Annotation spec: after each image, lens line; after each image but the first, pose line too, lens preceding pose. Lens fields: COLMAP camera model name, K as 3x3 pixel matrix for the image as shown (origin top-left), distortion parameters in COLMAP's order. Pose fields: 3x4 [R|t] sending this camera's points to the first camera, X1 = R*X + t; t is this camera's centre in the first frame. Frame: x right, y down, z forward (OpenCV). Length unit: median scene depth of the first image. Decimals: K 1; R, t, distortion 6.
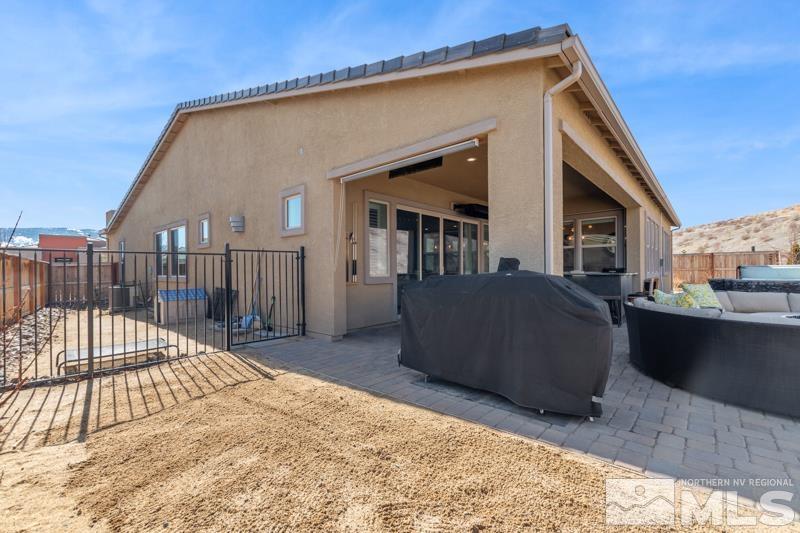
lens RADIAL K [[345.6, 0, 400.0], [0, 345.6, 266.5], [0, 0, 1]] dist [-0.001195, -0.000226]
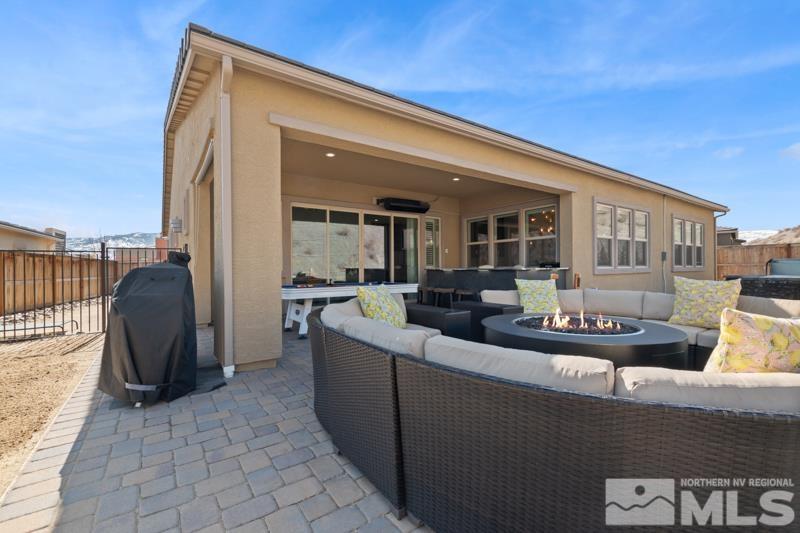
lens RADIAL K [[345.6, 0, 400.0], [0, 345.6, 266.5], [0, 0, 1]] dist [-0.001195, -0.000226]
pose [[0.972408, -0.000522, -0.233286, 0.469556], [0.003176, 0.999934, 0.011001, 0.003307], [0.233265, -0.011439, 0.972346, 0.050580]]
